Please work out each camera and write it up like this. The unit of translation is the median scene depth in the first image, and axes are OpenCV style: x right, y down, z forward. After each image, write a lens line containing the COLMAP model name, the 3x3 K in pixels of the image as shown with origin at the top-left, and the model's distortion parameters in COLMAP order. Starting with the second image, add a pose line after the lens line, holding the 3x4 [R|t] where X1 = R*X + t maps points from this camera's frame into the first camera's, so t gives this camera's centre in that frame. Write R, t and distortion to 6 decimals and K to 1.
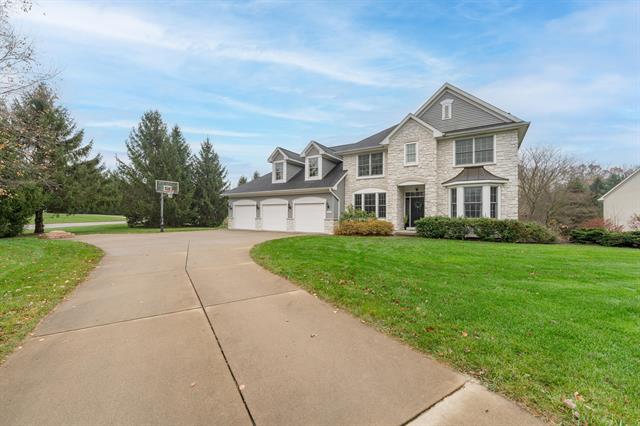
lens RADIAL K [[255.2, 0, 320.0], [0, 255.2, 213.0], [0, 0, 1]] dist [-0.000494, -0.000016]
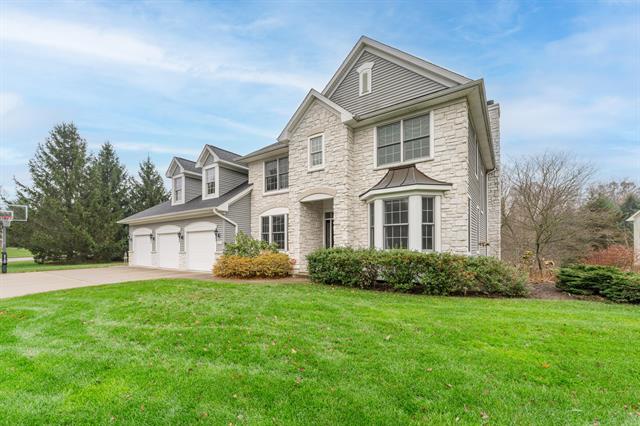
lens RADIAL K [[265.8, 0, 318.7], [0, 265.8, 245.6], [0, 0, 1]] dist [0.000337, -0.000007]
pose [[0.999053, -0.015584, -0.040633, 0.363593], [0.016167, 0.999771, 0.014054, -0.001581], [0.040405, -0.014698, 0.999075, 0.295934]]
